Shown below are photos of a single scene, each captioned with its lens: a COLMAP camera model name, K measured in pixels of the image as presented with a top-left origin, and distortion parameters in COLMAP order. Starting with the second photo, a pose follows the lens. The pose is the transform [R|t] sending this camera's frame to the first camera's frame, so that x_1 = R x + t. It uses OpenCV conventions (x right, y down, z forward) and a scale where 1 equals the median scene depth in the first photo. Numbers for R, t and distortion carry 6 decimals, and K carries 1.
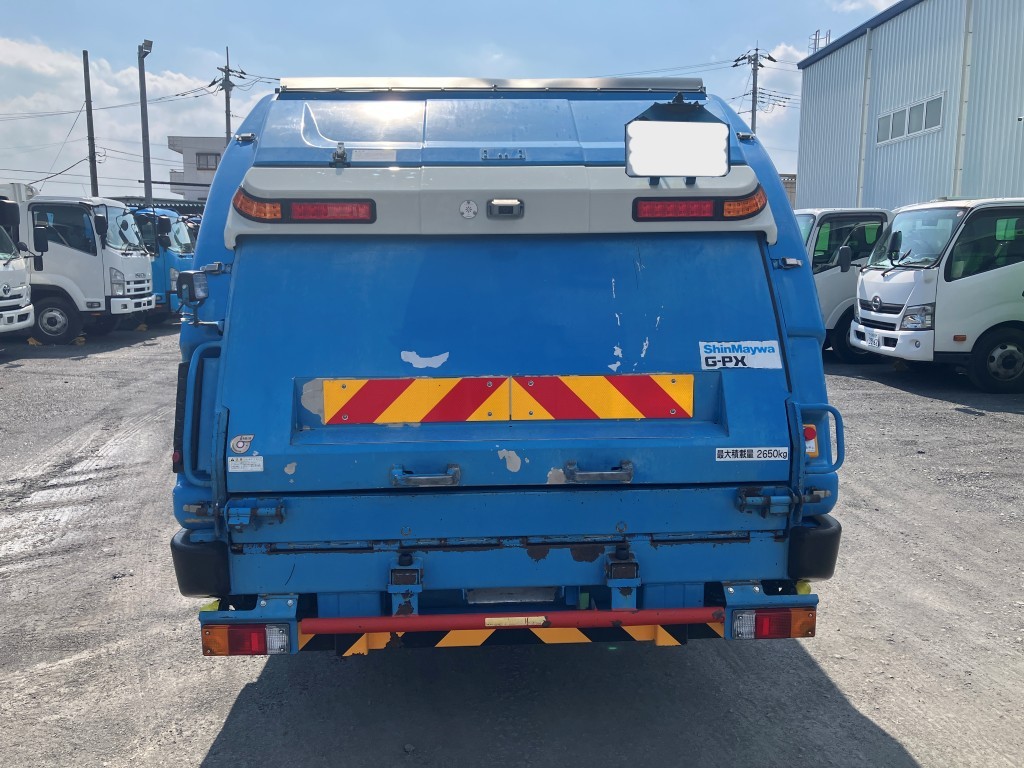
lens RADIAL K [[835.7, 0, 511.3], [0, 835.7, 367.4], [0, 0, 1]] dist [0.070720, -0.087335]
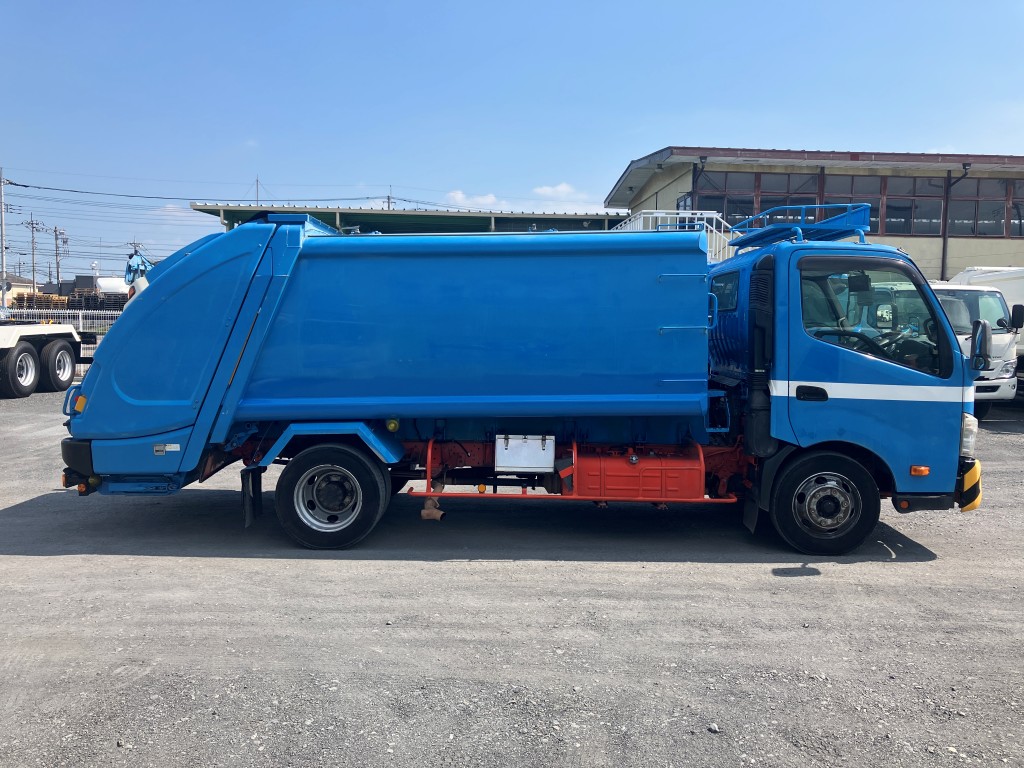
lens RADIAL K [[846.3, 0, 516.2], [0, 846.3, 366.9], [0, 0, 1]] dist [0.015687, 0.002296]
pose [[-0.065826, 0.055257, -0.996300, 2.397007], [-0.147682, 0.986930, 0.064495, -0.307078], [0.986842, 0.151381, -0.056805, 2.156542]]
